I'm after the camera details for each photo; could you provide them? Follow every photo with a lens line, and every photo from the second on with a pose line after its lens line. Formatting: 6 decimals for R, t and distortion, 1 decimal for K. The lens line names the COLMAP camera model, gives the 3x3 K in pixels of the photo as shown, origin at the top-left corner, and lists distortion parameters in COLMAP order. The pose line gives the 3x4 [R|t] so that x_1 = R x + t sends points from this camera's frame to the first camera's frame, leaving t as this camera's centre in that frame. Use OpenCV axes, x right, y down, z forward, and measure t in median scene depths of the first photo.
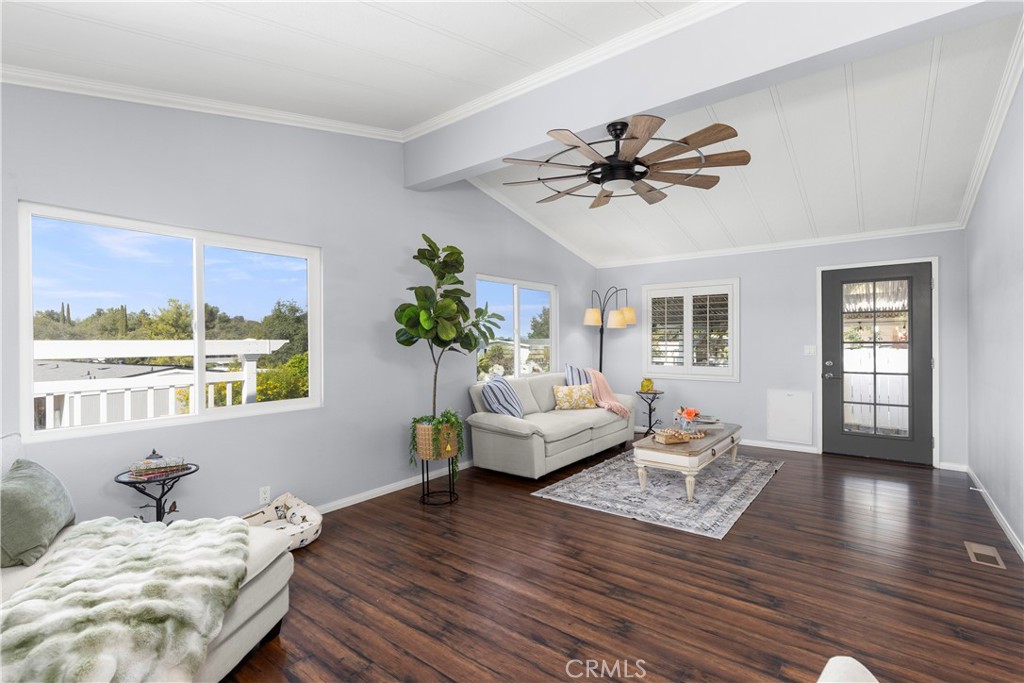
lens RADIAL K [[464.6, 0, 515.2], [0, 464.6, 341.1], [0, 0, 1]] dist [0.002413, -0.000210]
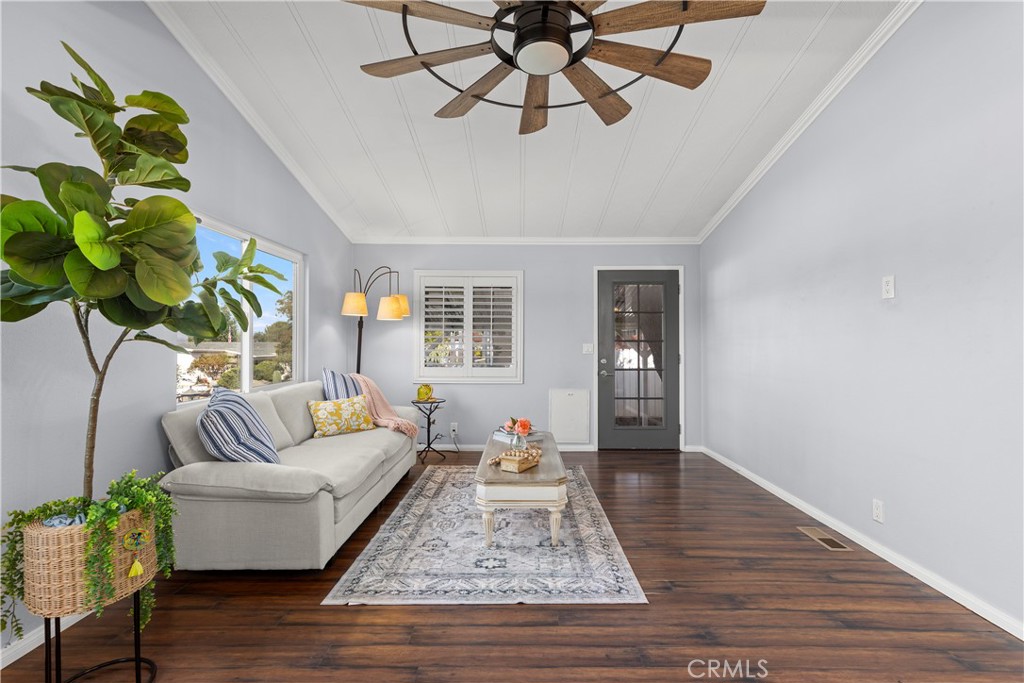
lens RADIAL K [[457.2, 0, 517.3], [0, 457.2, 339.5], [0, 0, 1]] dist [0.004331, 0.000052]
pose [[0.791517, 0.014569, 0.610974, -0.111050], [-0.005251, 0.999841, -0.017039, 0.023001], [-0.611125, 0.010278, 0.791468, 0.396961]]
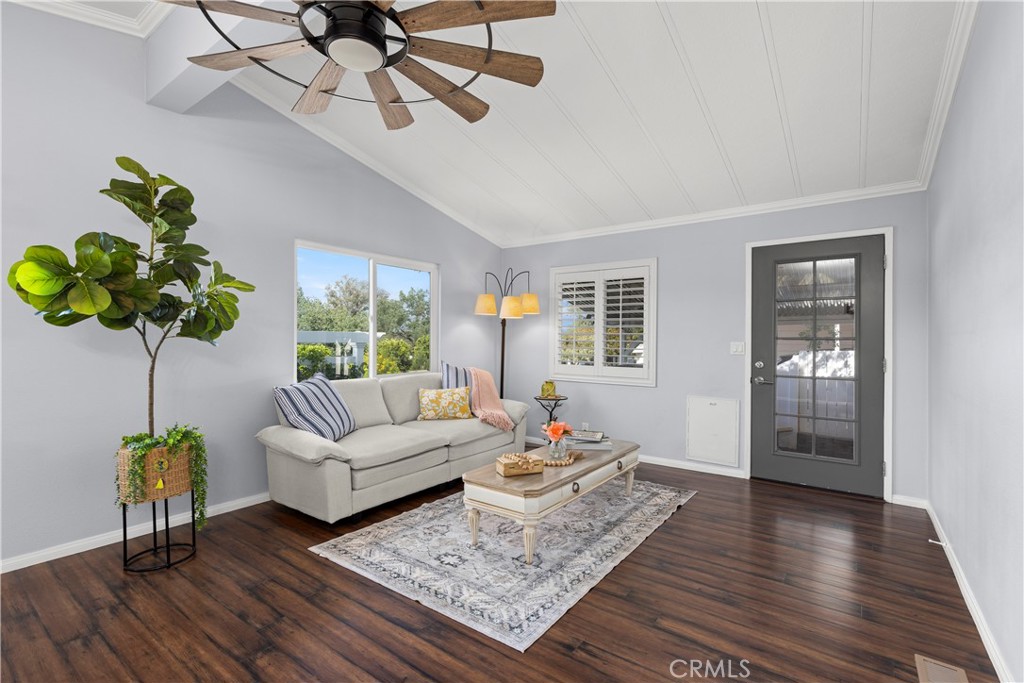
lens RADIAL K [[460.4, 0, 516.3], [0, 460.4, 339.8], [0, 0, 1]] dist [0.005454, 0.000092]
pose [[0.999285, 0.014006, 0.035128, 0.290122], [-0.013854, 0.999894, -0.004542, 0.018792], [-0.035188, 0.004052, 0.999372, 0.286807]]
